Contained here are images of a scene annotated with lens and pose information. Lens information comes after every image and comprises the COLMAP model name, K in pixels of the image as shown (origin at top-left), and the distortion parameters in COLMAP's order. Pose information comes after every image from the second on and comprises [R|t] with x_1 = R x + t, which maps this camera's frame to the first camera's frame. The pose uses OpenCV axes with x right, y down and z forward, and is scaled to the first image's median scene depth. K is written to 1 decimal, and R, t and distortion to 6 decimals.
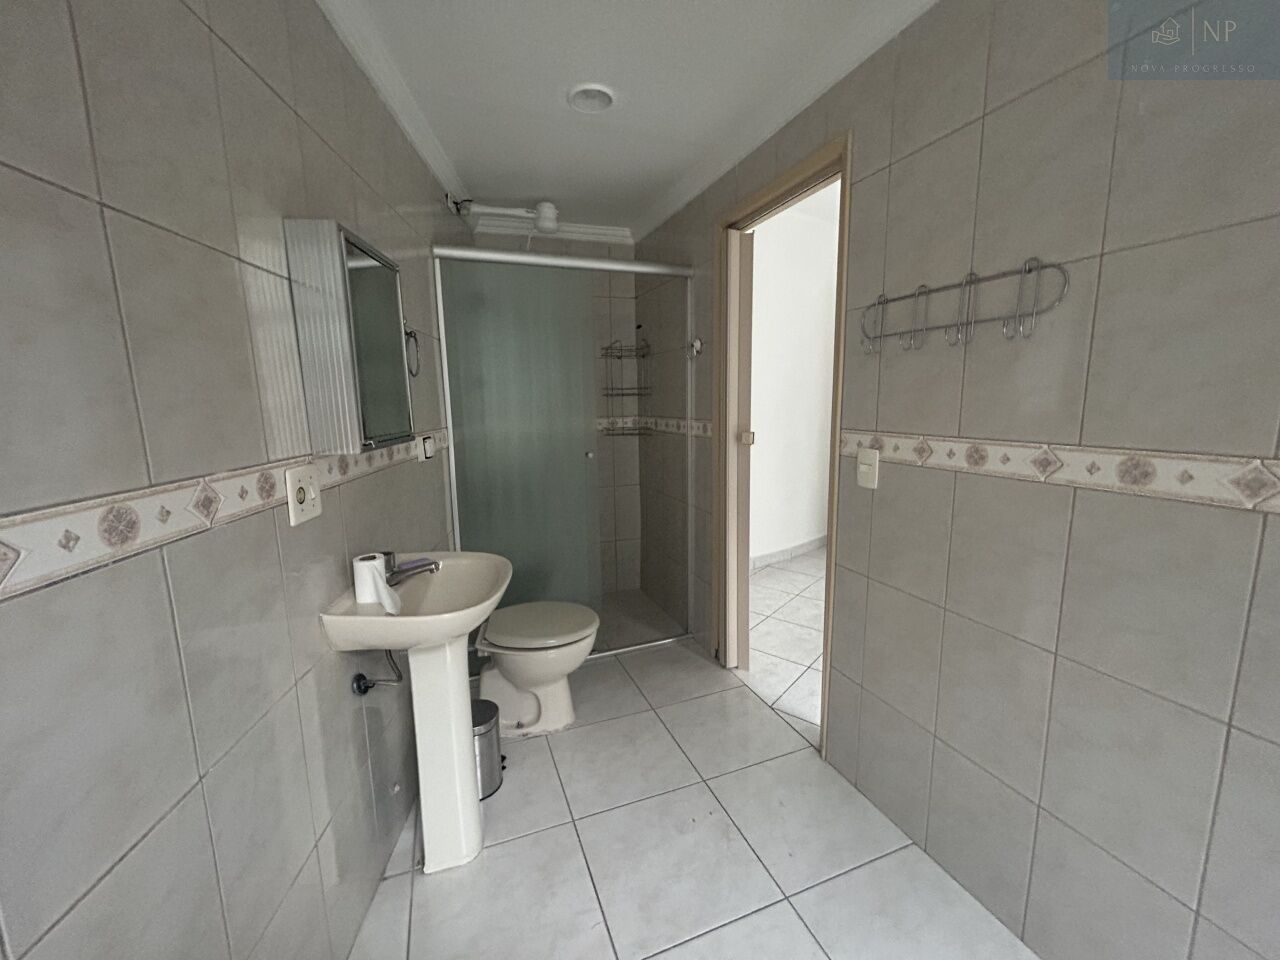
lens RADIAL K [[506.0, 0, 640.0], [0, 506.0, 480.0], [0, 0, 1]] dist [0.002164, 0.000263]
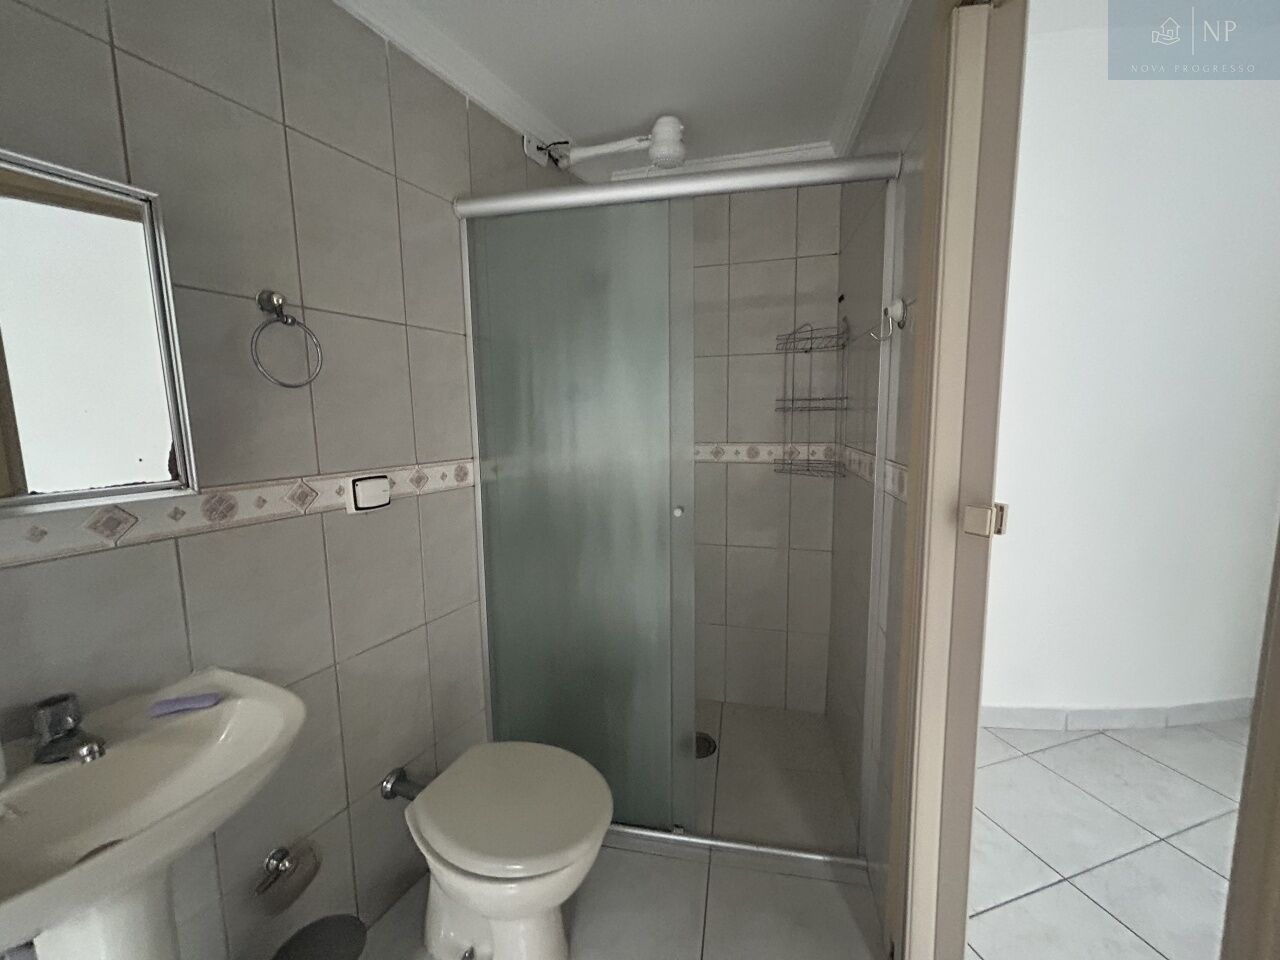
lens RADIAL K [[516.6, 0, 640.6], [0, 516.6, 477.8], [0, 0, 1]] dist [0.001842, -0.007984]
pose [[0.843310, 0.070715, -0.532755, 0.176400], [-0.084469, 0.996425, -0.001448, -0.081380], [0.530748, 0.046222, 0.846269, 0.440012]]
